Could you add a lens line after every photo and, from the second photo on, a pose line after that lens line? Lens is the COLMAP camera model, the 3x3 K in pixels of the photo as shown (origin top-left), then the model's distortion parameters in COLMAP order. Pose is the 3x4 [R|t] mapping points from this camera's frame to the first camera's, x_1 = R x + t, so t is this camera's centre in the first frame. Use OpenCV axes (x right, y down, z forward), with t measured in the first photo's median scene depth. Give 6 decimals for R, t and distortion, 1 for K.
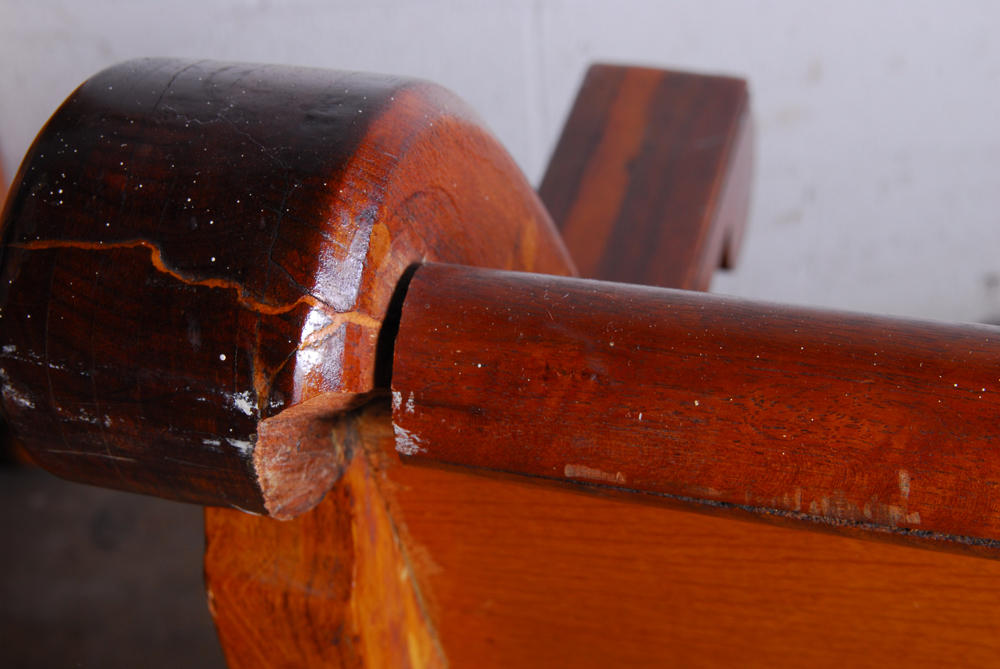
lens RADIAL K [[1762.3, 0, 506.6], [0, 1762.3, 334.2], [0, 0, 1]] dist [-0.106148, 0.000000]
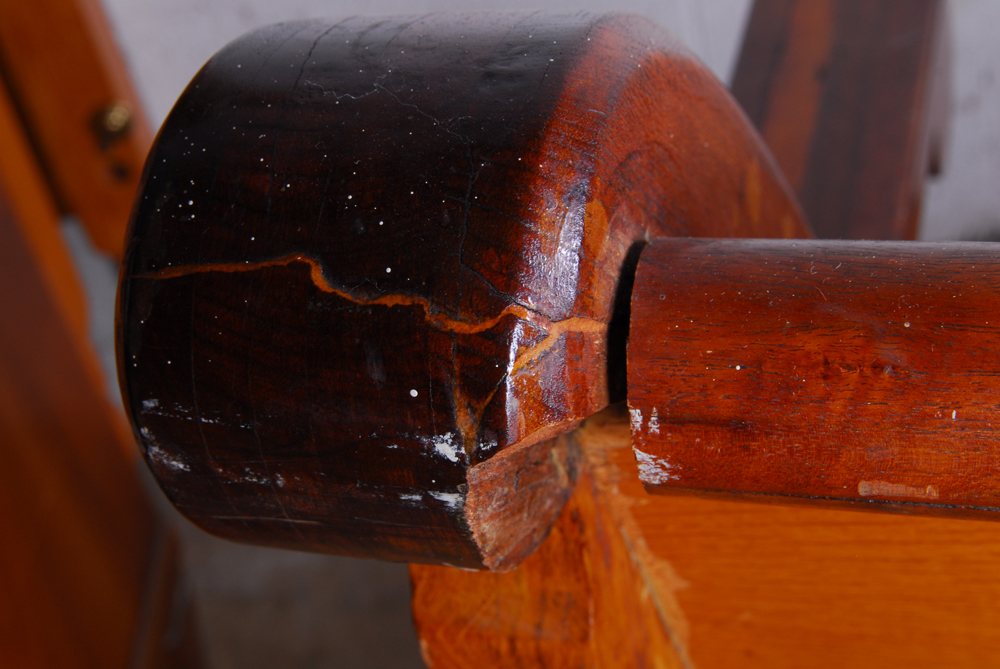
lens RADIAL K [[1762.3, 0, 492.3], [0, 1762.3, 339.8], [0, 0, 1]] dist [-0.106148, 0.000000]
pose [[0.989191, -0.099310, -0.107886, -0.037192], [0.104068, 0.993790, 0.039388, -0.035996], [0.103305, -0.050190, 0.993383, 0.208527]]
